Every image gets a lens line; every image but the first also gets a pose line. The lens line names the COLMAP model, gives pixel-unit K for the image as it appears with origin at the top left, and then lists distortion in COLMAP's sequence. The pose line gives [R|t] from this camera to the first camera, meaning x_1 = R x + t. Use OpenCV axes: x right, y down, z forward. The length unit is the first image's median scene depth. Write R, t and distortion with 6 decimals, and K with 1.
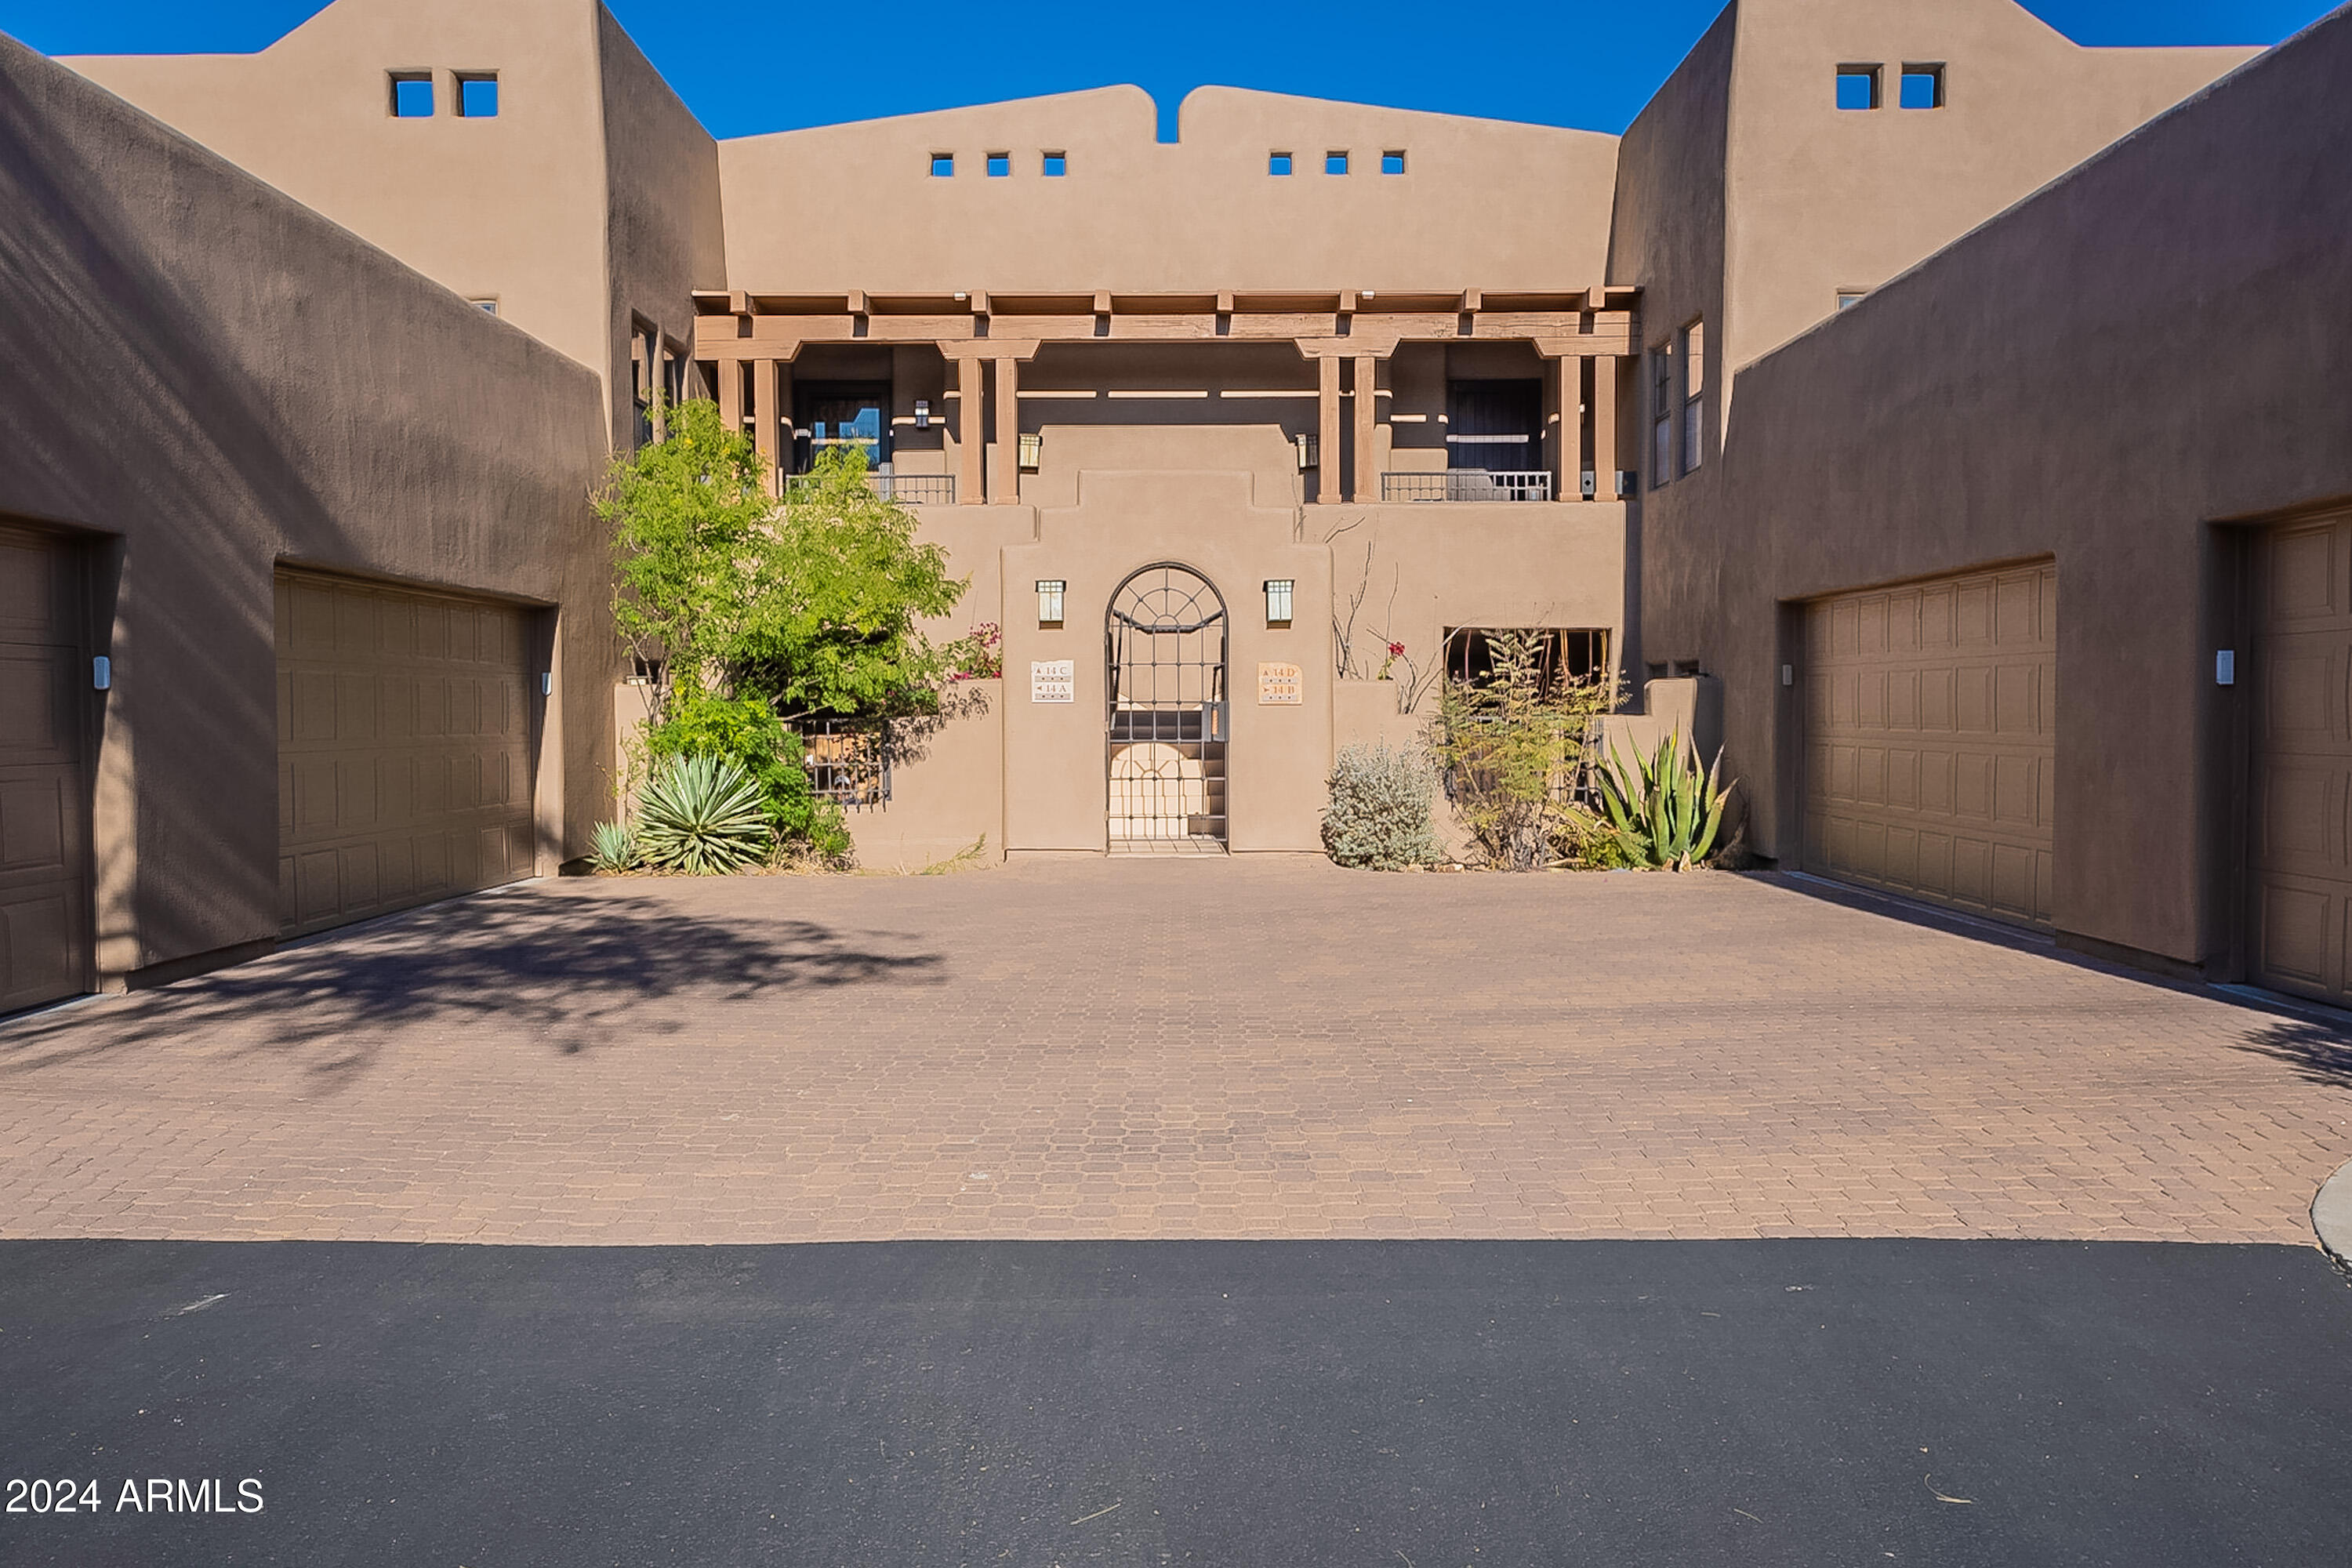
lens RADIAL K [[2055.6, 0, 1176.0], [0, 2055.6, 784.0], [0, 0, 1]] dist [0.069687, -0.001163]
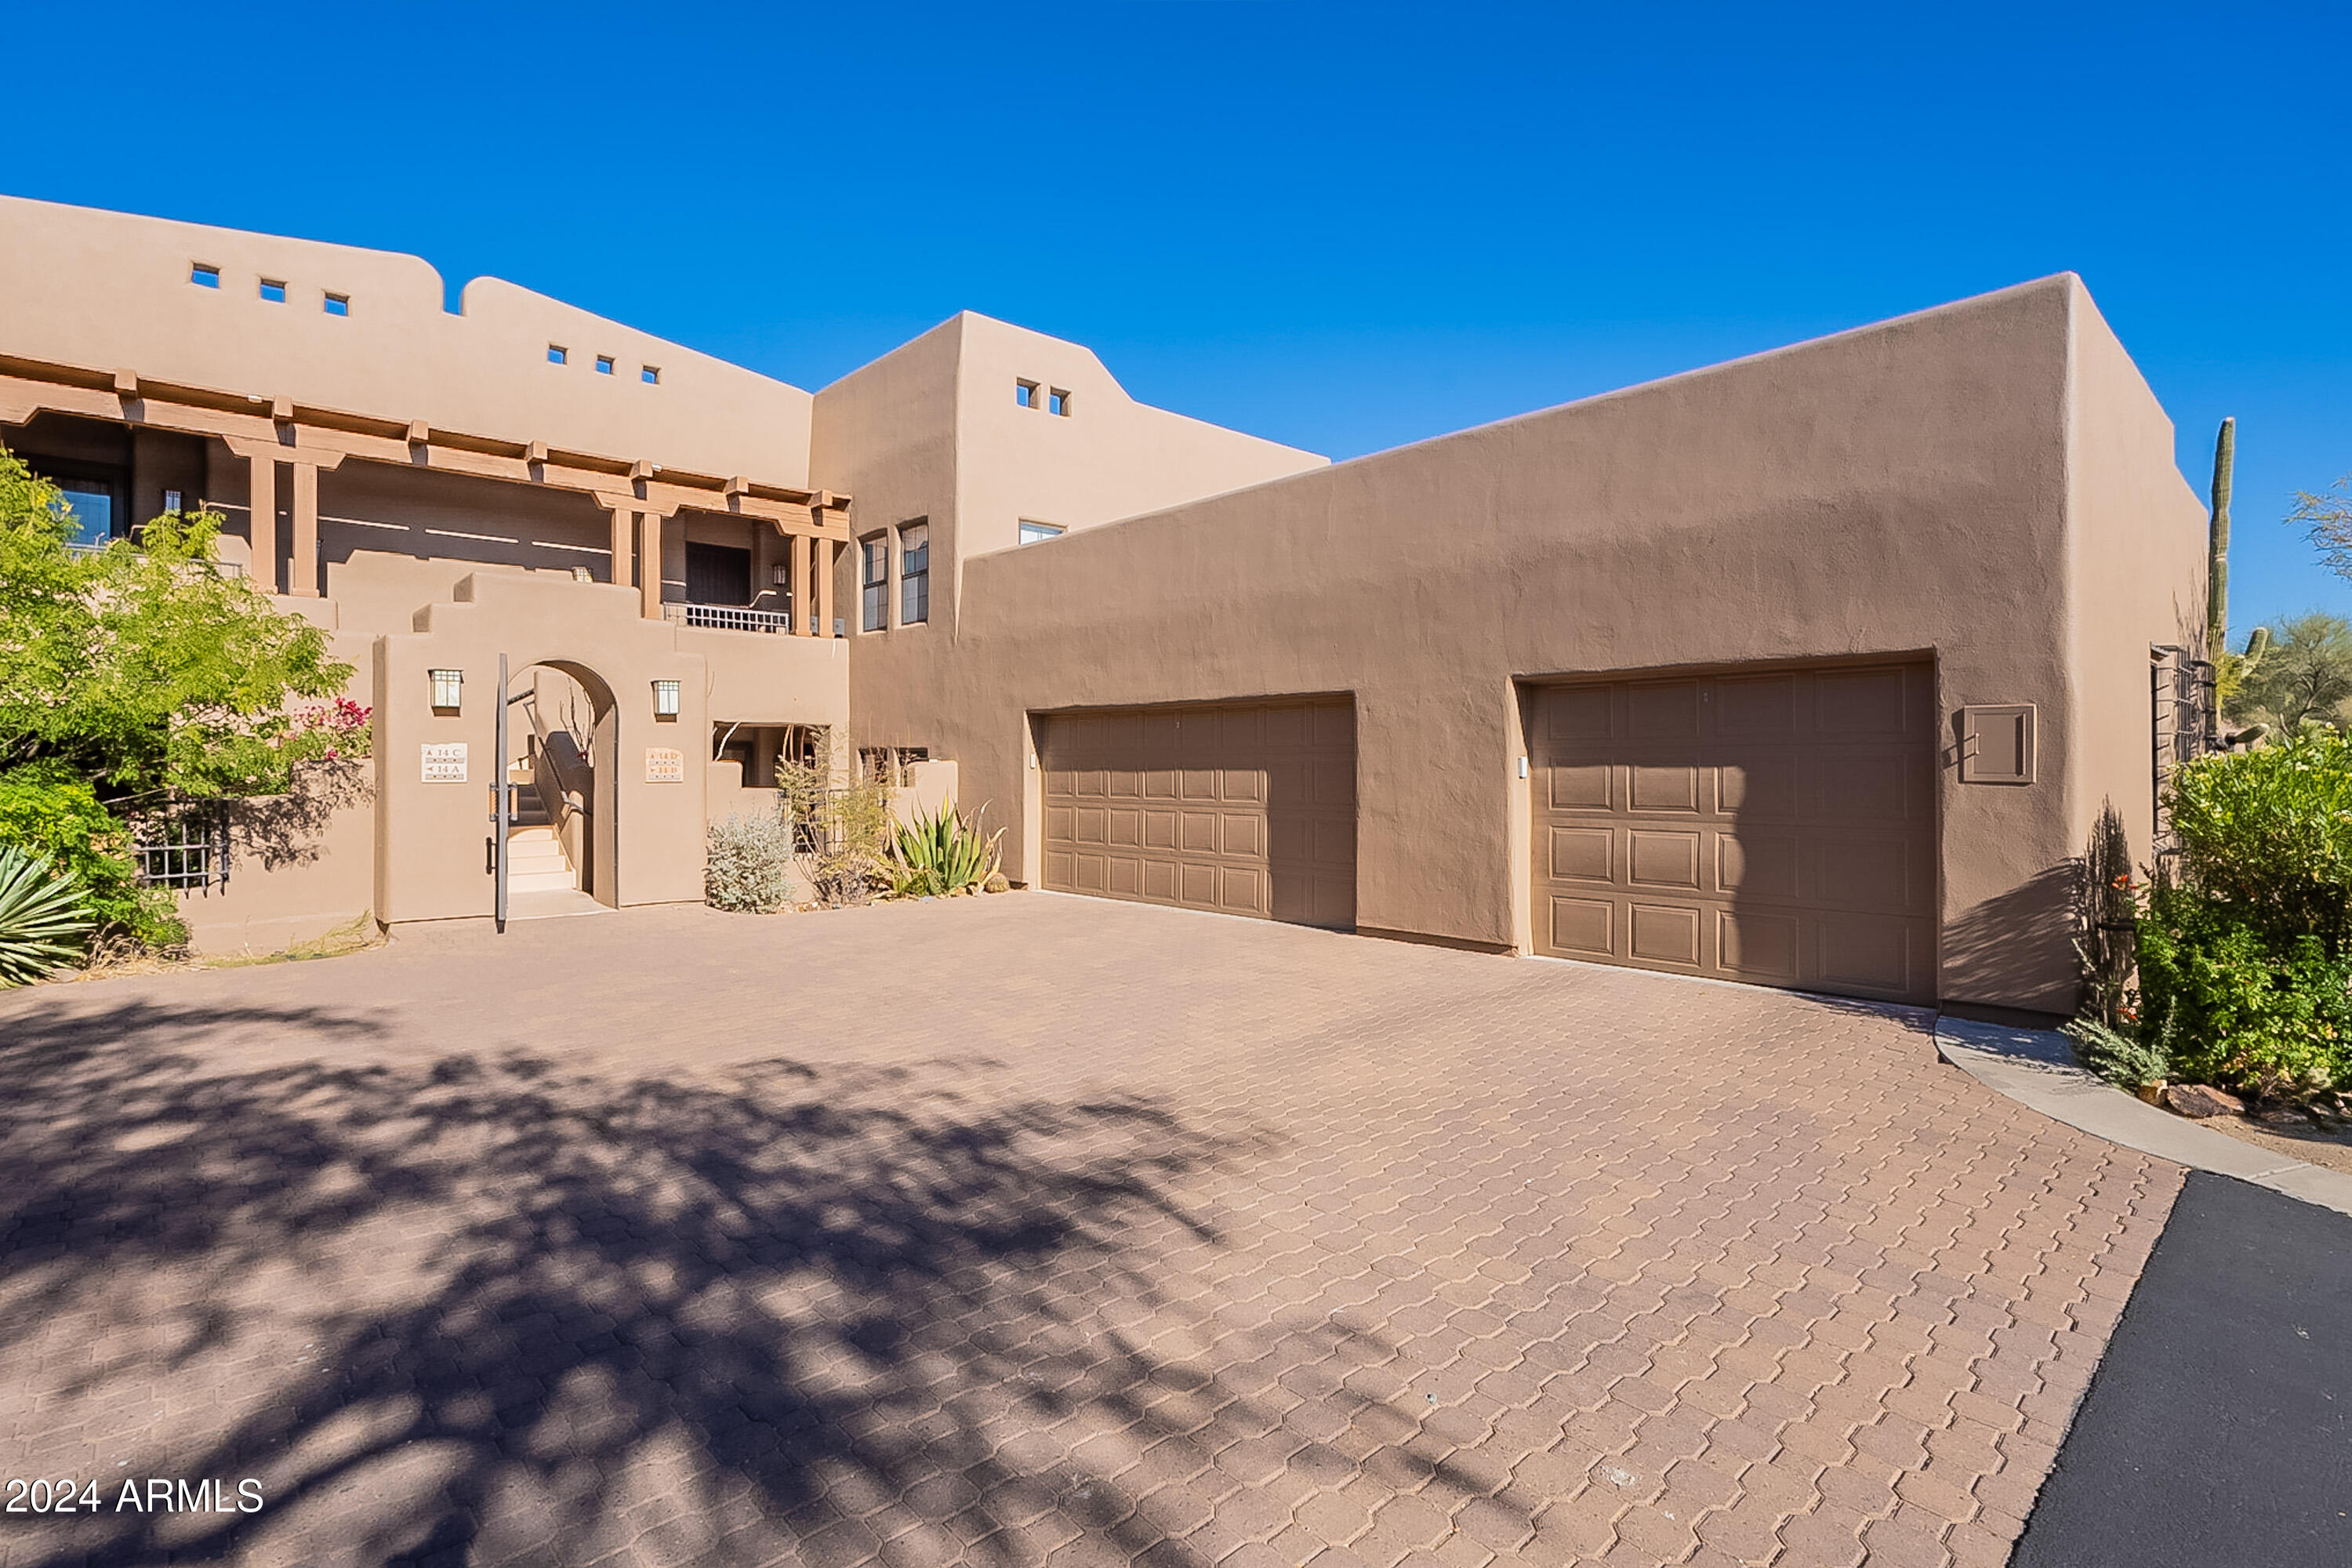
lens RADIAL K [[1144.7, 0, 1168.7], [0, 1144.7, 754.2], [0, 0, 1]] dist [0.028655, -0.000242]
pose [[0.744538, 0.007266, 0.667540, -0.154185], [0.024954, 0.998939, -0.038705, -0.017900], [-0.667113, 0.045475, 0.743567, 0.245463]]
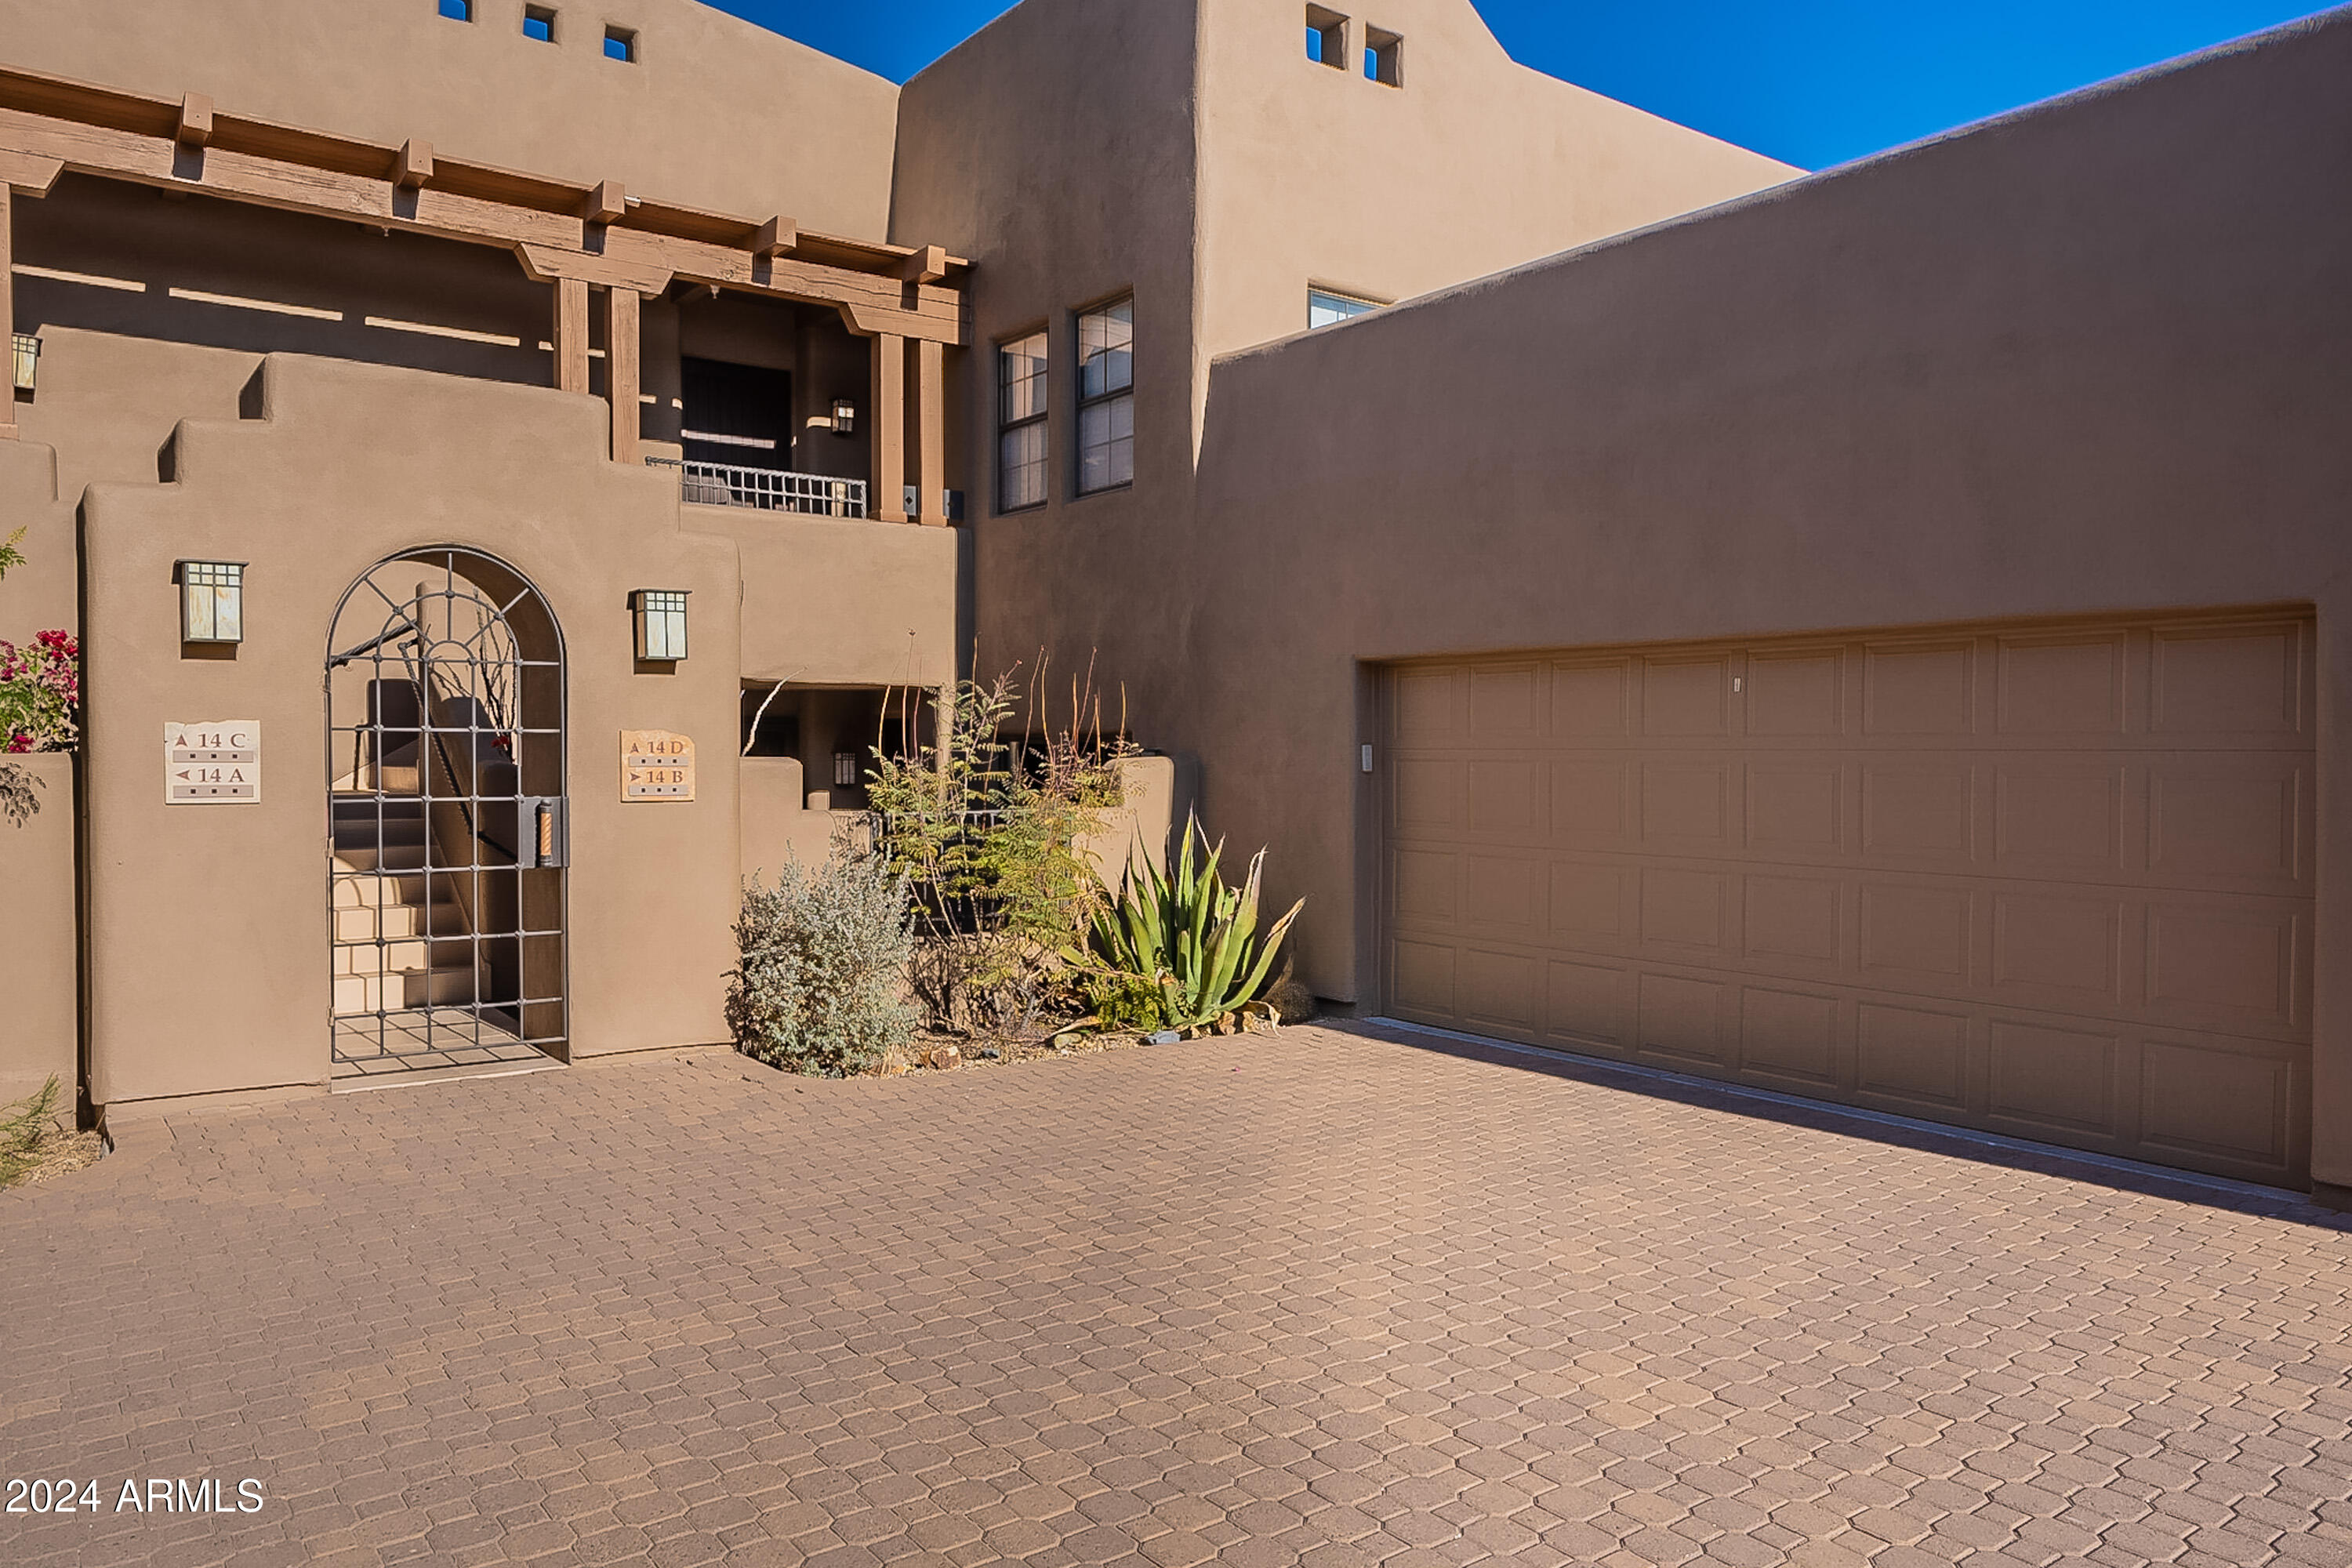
lens RADIAL K [[1643.4, 0, 1174.5], [0, 1643.4, 795.7], [0, 0, 1]] dist [0.004940, 0.000626]
pose [[0.803646, -0.010921, 0.595008, -0.093704], [0.016788, 0.999850, -0.004323, -0.030074], [-0.594871, 0.013463, 0.803708, 0.448188]]
